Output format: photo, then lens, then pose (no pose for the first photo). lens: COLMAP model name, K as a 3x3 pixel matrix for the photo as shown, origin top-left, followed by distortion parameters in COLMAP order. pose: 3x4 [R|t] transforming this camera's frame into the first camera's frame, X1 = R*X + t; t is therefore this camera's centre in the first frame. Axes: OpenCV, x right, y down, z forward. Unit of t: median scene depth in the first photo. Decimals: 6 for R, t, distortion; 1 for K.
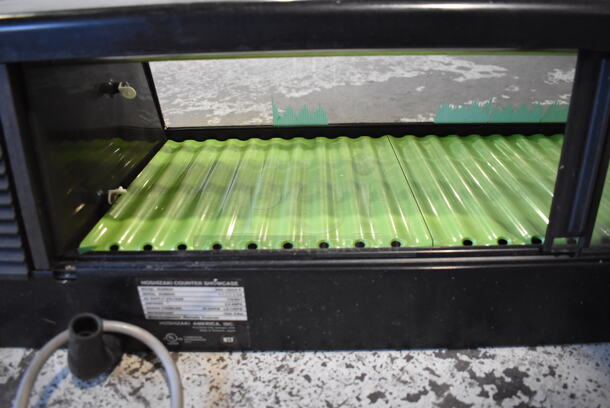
lens RADIAL K [[470.7, 0, 303.8], [0, 470.7, 202.3], [0, 0, 1]] dist [-0.094689, 0.012673]
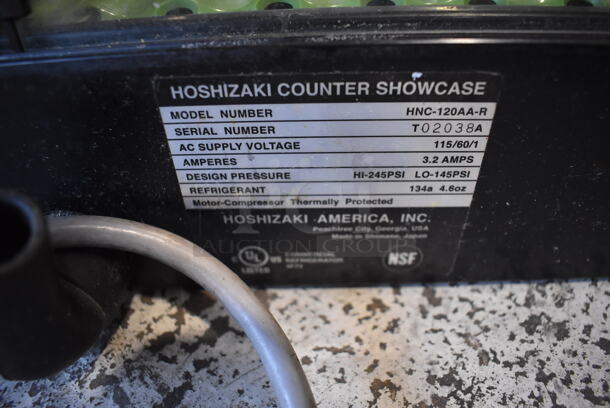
lens RADIAL K [[470.7, 0, 308.1], [0, 470.7, 203.1], [0, 0, 1]] dist [-0.094689, 0.012673]
pose [[0.999871, -0.010807, -0.011841, -0.242203], [0.013007, 0.978647, 0.205136, 0.173942], [0.009372, -0.205263, 0.978662, 0.645682]]
